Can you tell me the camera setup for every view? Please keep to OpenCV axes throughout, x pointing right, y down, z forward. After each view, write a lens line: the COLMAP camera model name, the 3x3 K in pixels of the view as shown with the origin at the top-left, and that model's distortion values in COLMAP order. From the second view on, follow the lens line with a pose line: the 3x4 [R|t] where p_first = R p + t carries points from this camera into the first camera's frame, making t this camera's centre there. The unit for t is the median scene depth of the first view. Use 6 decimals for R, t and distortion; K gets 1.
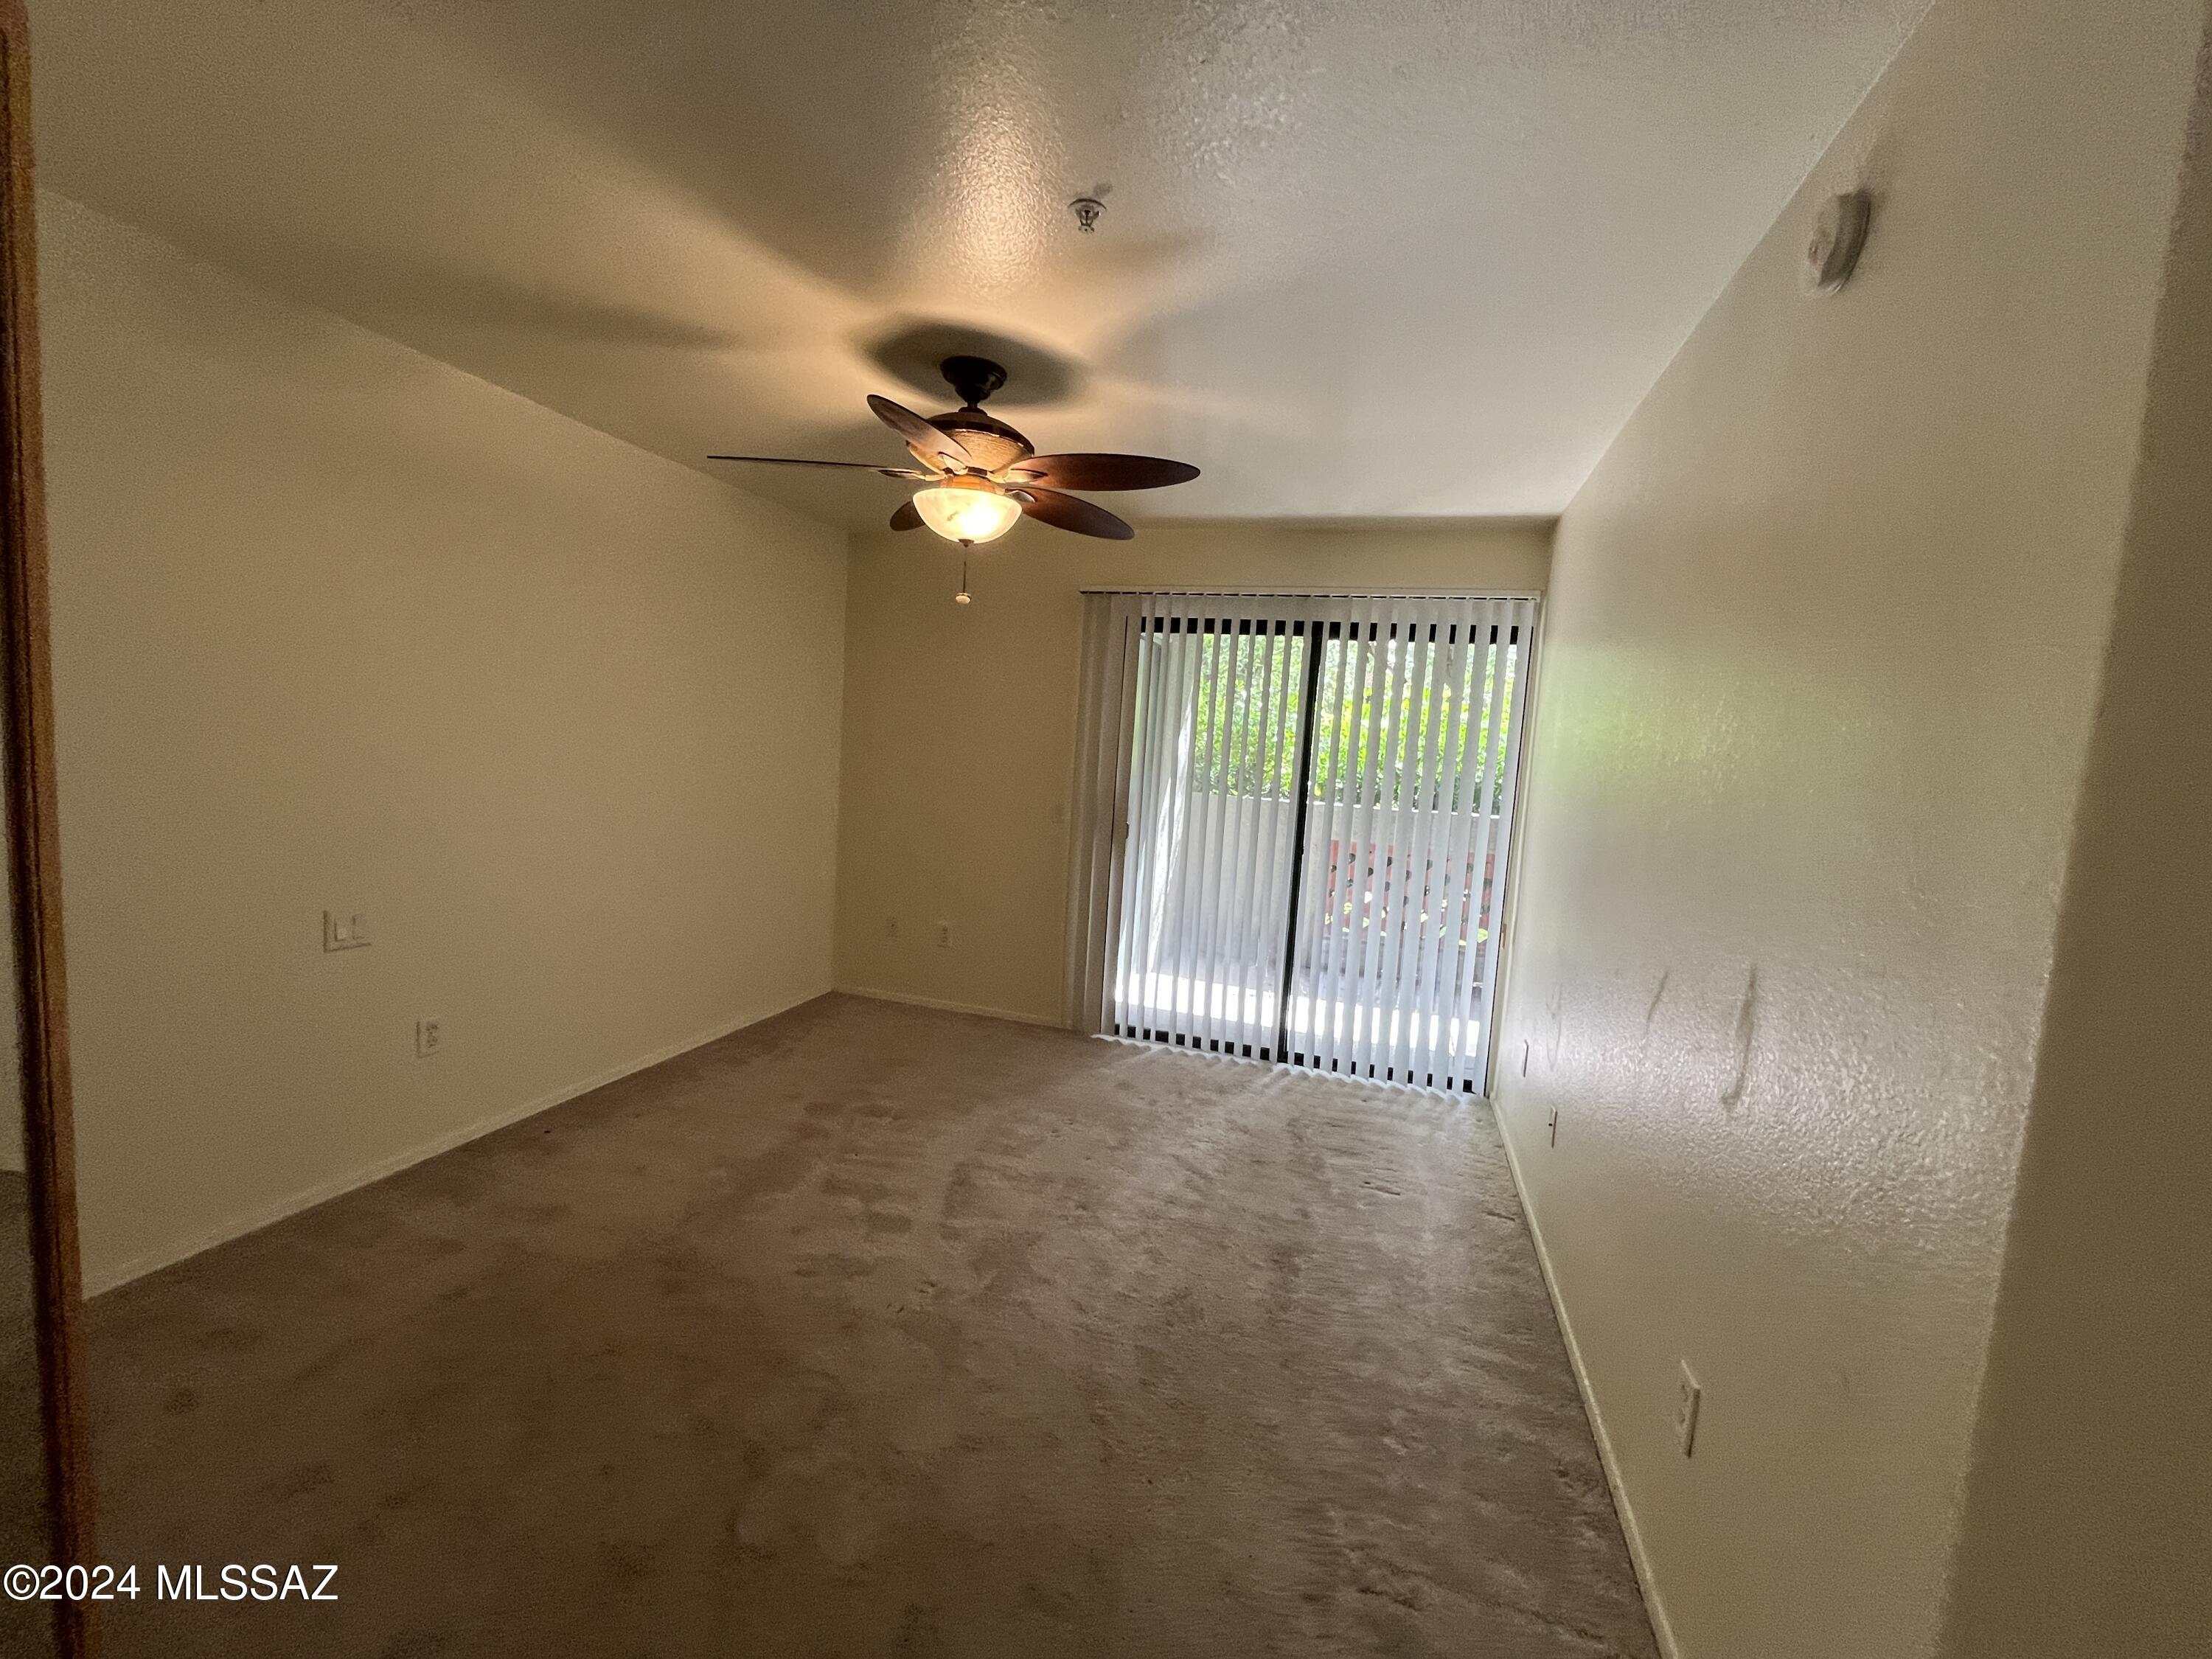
lens RADIAL K [[893.2, 0, 1104.6], [0, 893.2, 819.9], [0, 0, 1]] dist [-0.003064, 0.000289]
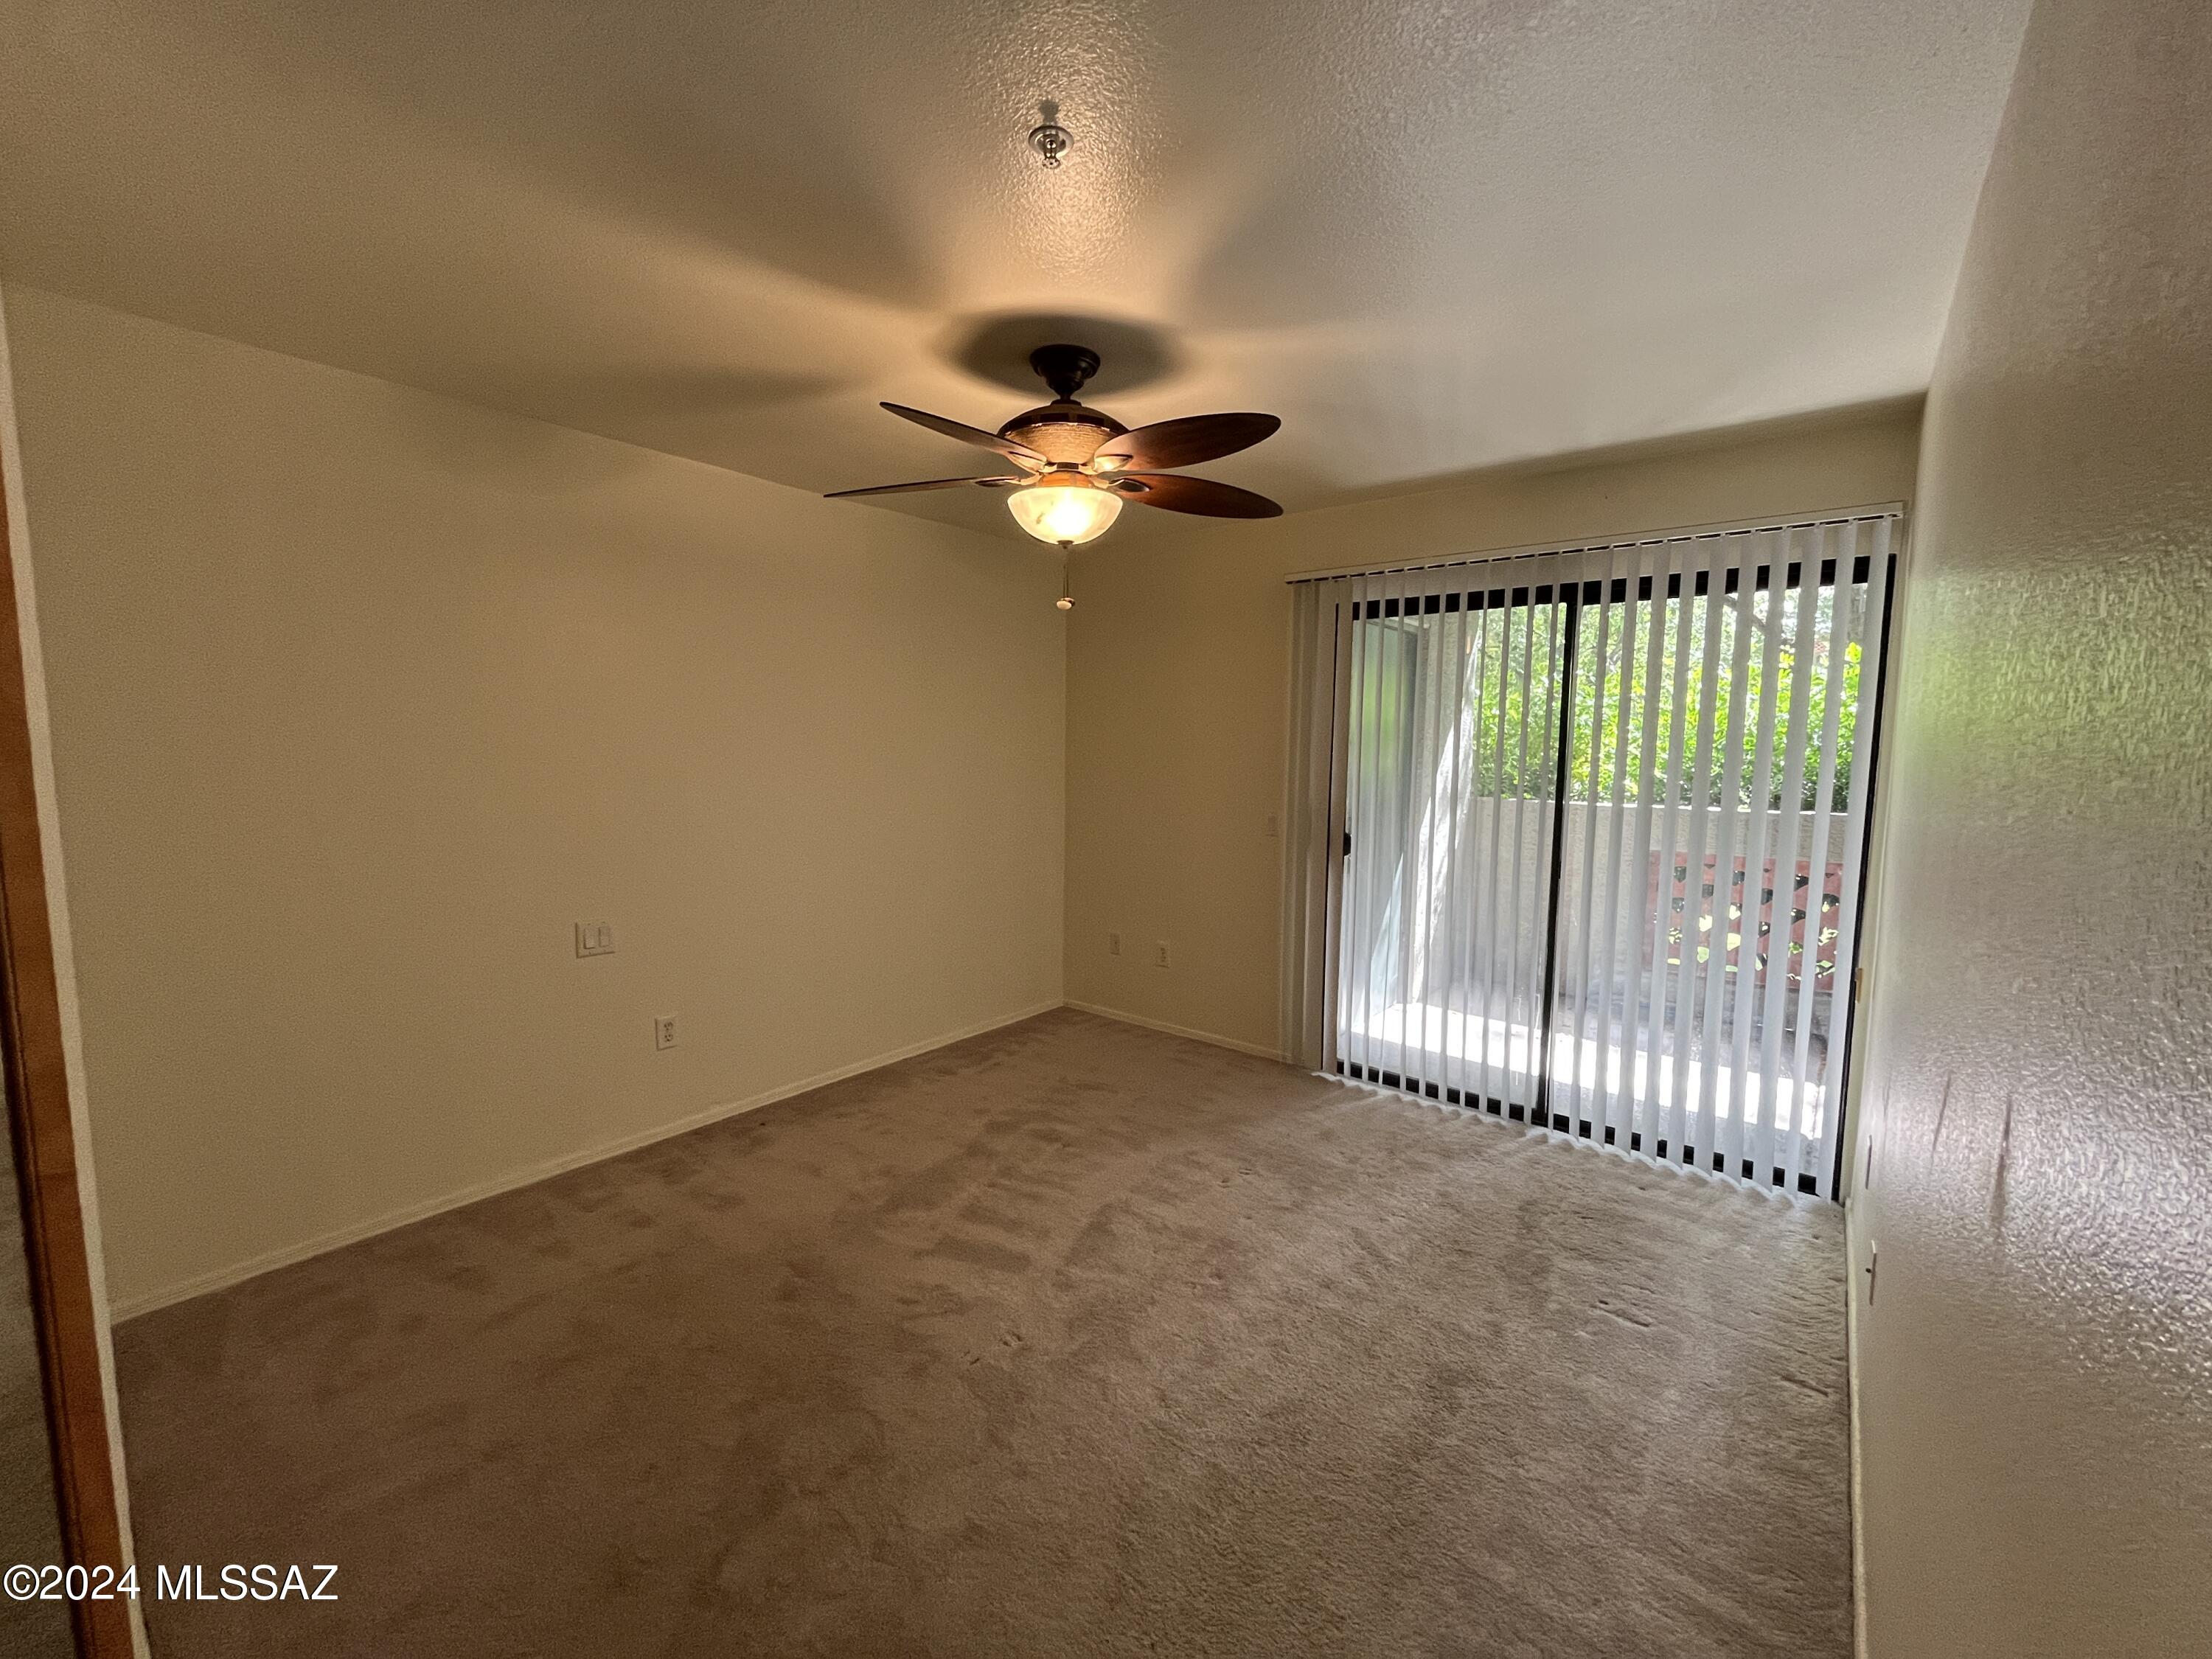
lens RADIAL K [[893.2, 0, 1100.9], [0, 893.2, 818.3], [0, 0, 1]] dist [-0.003064, 0.000289]
pose [[0.927351, -0.023413, -0.373460, 0.188691], [0.018463, 0.999688, -0.016828, -0.004662], [0.373737, 0.008711, 0.927494, 0.122391]]
